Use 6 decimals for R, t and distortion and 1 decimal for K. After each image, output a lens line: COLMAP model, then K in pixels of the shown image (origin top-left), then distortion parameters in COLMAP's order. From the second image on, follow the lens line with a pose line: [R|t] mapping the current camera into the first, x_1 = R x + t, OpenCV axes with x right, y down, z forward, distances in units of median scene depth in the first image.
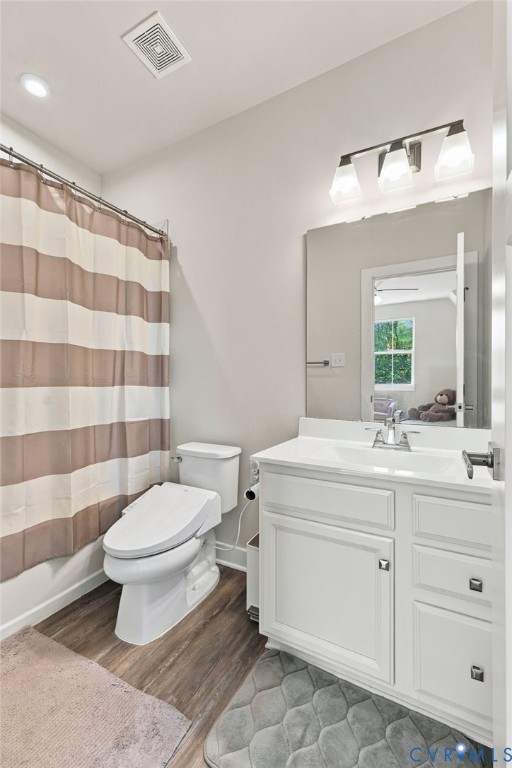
lens RADIAL K [[329.1, 0, 256.9], [0, 329.1, 382.9], [0, 0, 1]] dist [0.004973, 0.000637]
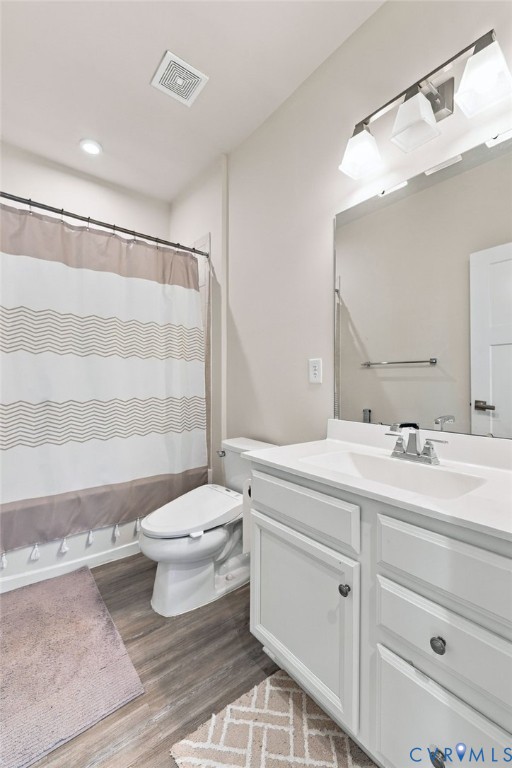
lens RADIAL K [[329.1, 0, 257.4], [0, 329.1, 383.6], [0, 0, 1]] dist [0.004973, 0.000637]
pose [[0.921529, -0.008549, -0.388216, 0.352453], [0.003726, 0.999906, -0.013174, 0.018541], [0.388293, 0.010694, 0.921474, 0.088857]]
